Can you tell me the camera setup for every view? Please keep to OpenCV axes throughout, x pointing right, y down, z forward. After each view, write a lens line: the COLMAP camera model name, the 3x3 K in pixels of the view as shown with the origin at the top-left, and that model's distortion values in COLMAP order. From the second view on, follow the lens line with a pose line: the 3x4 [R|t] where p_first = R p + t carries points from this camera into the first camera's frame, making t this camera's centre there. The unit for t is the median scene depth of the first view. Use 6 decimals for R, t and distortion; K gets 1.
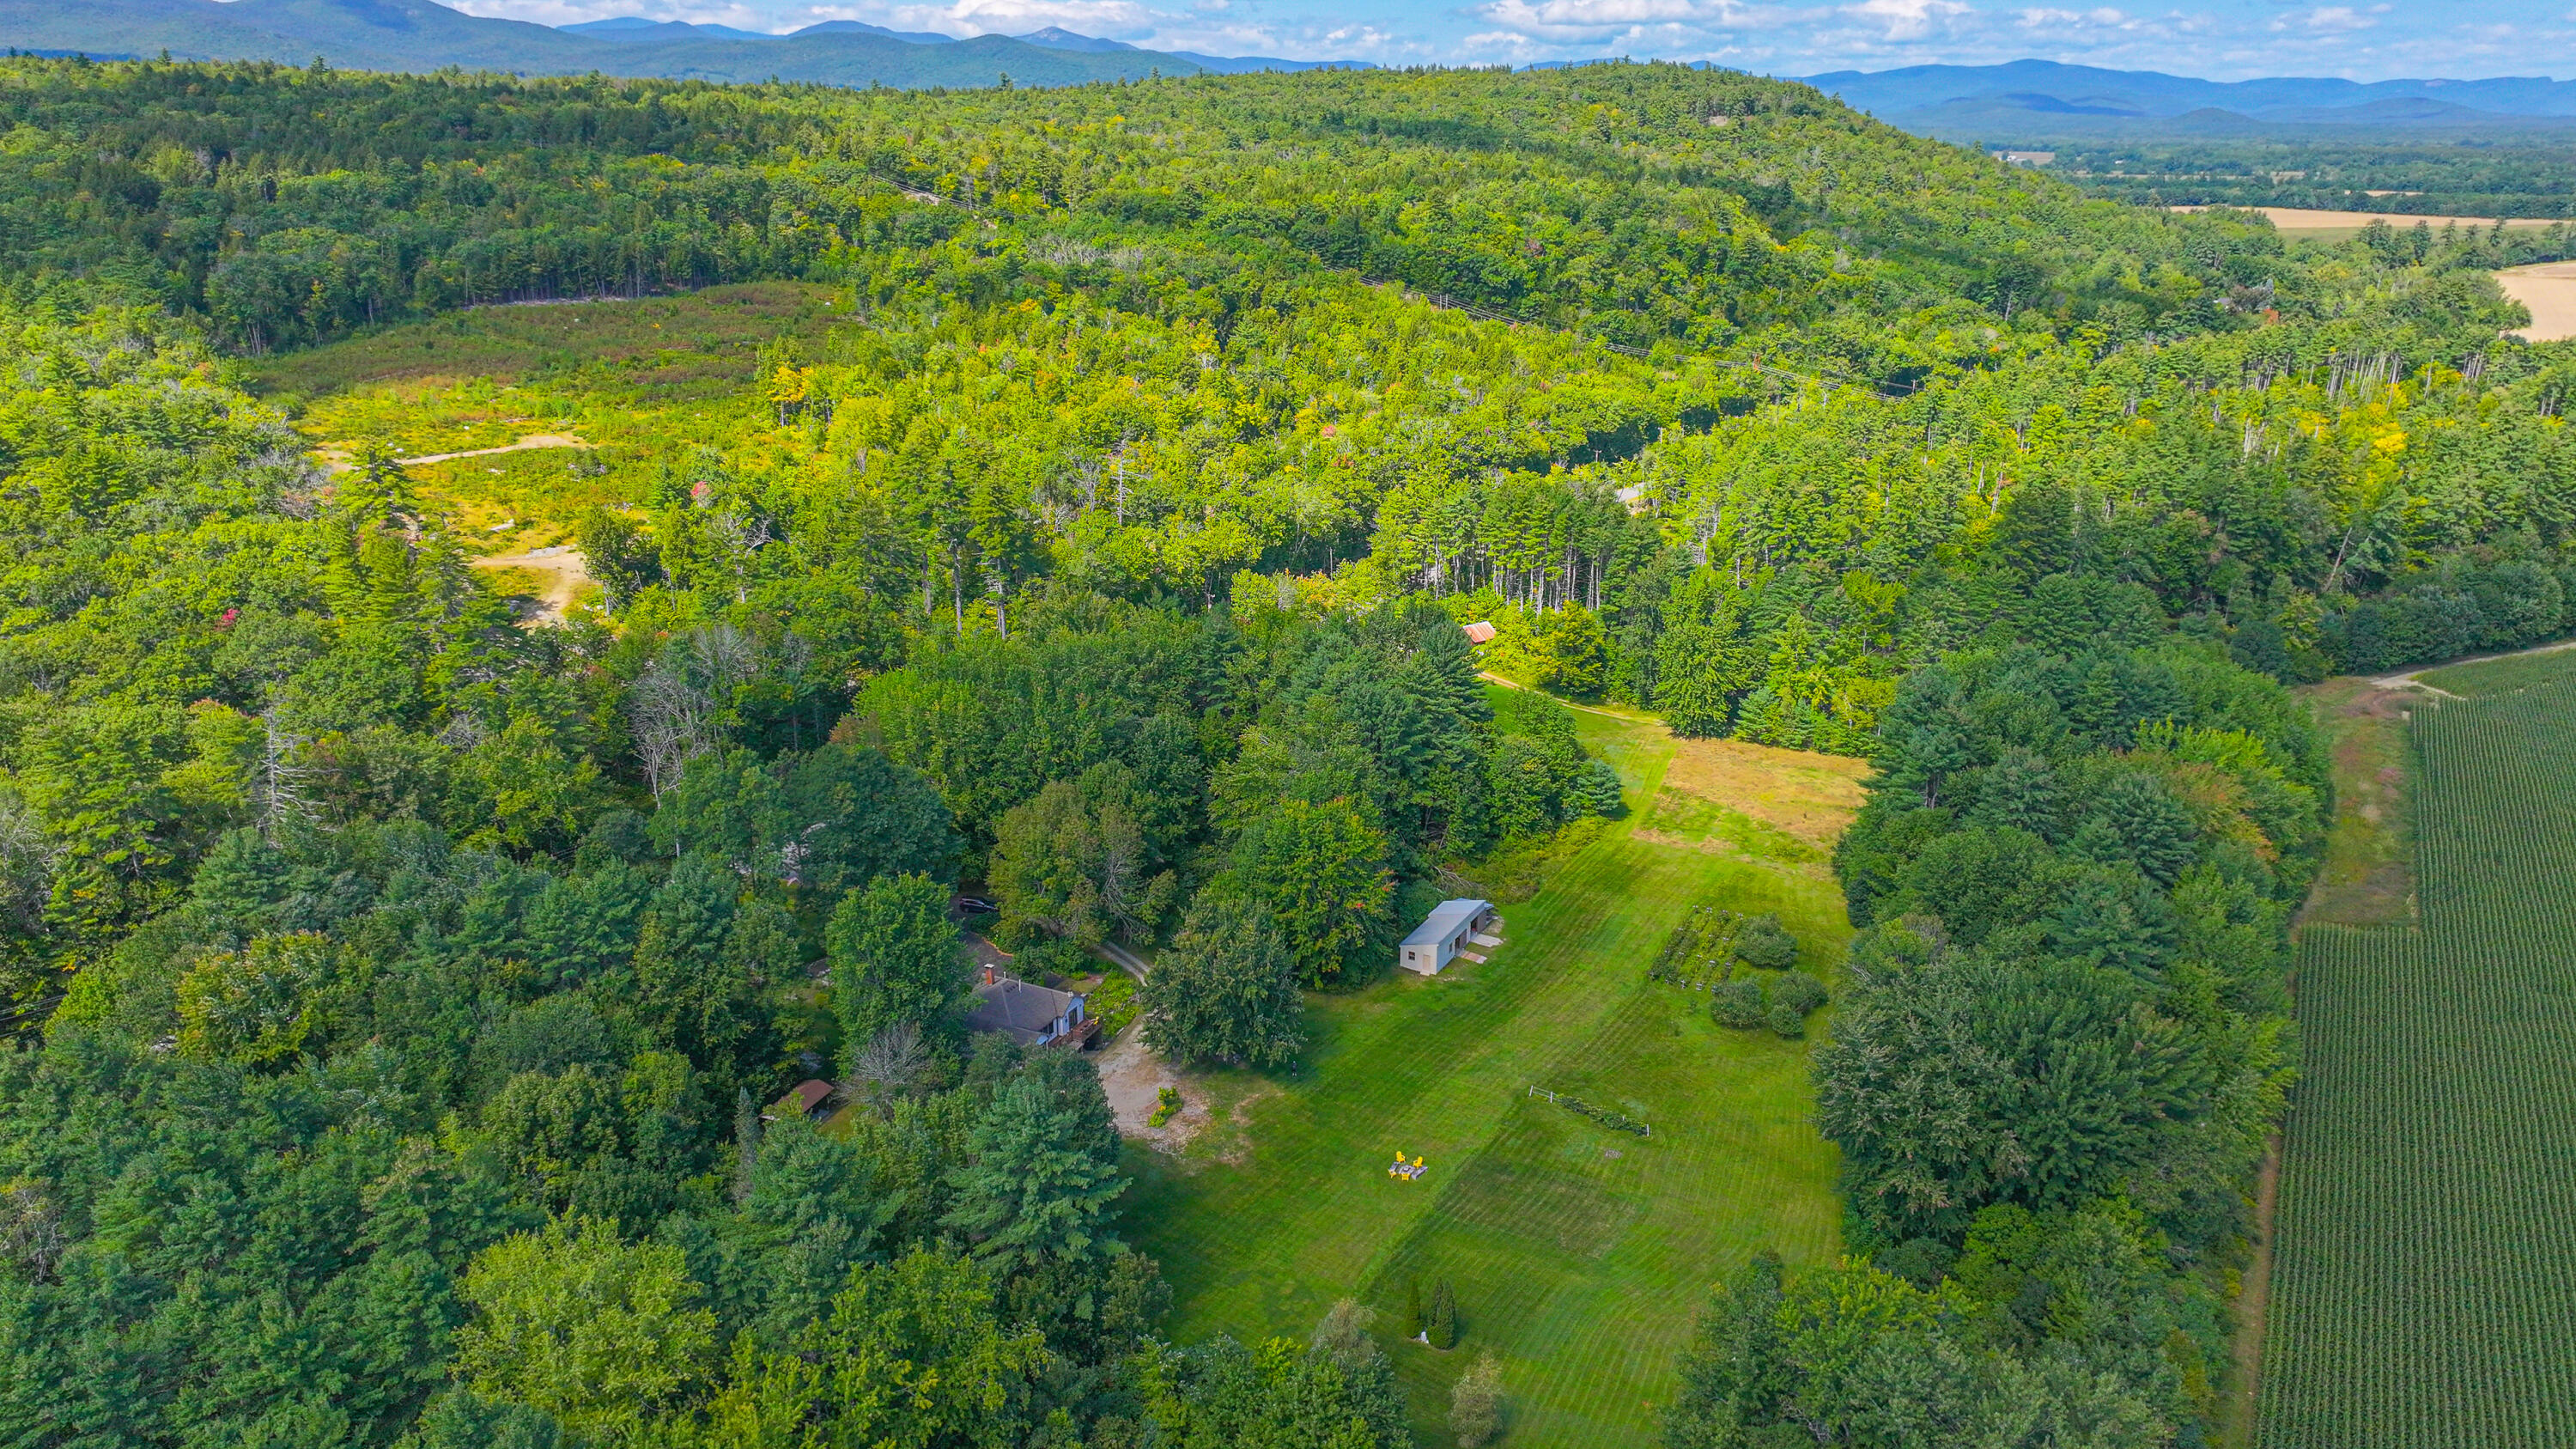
lens RADIAL K [[1813.1, 0, 1288.0], [0, 1813.1, 724.5], [0, 0, 1]] dist [0.007524, -0.002316]
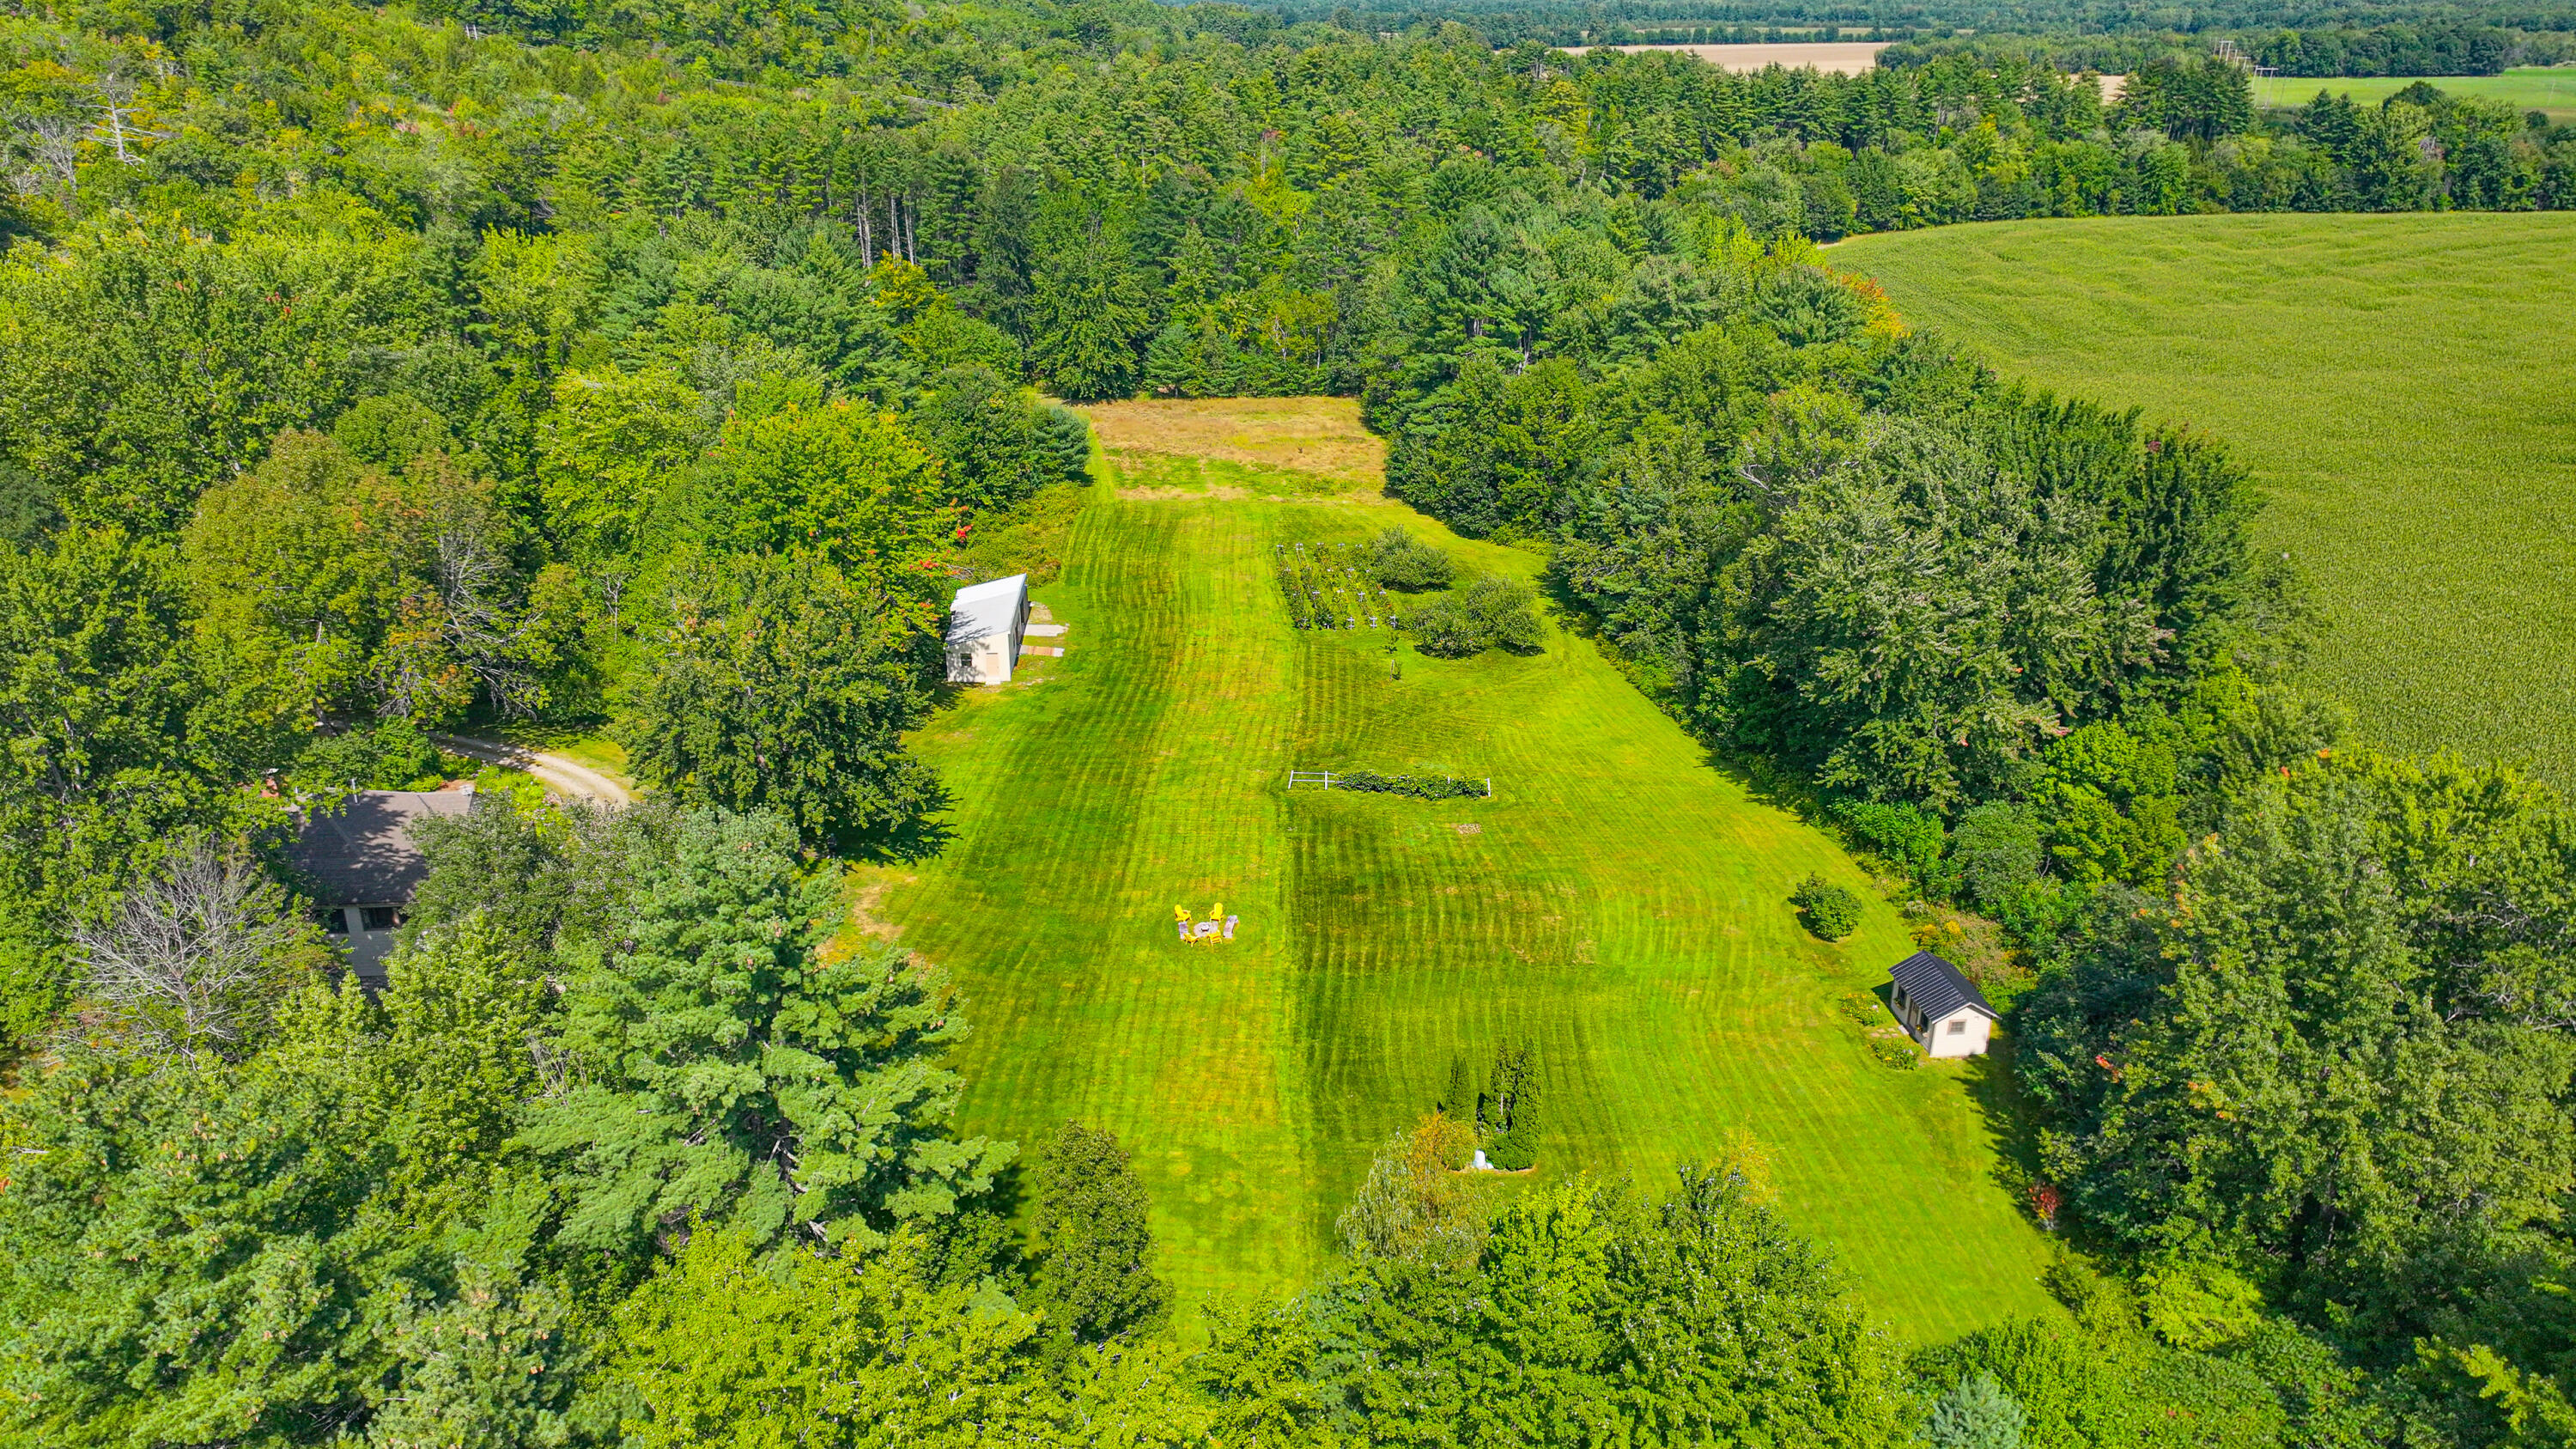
lens RADIAL K [[1813.1, 0, 1288.0], [0, 1813.1, 724.5], [0, 0, 1]] dist [0.007524, -0.002316]
pose [[0.853054, -0.193988, 0.484425, -0.140591], [0.164390, 0.980967, 0.103343, 0.099343], [-0.495252, -0.008522, 0.868707, 0.382781]]
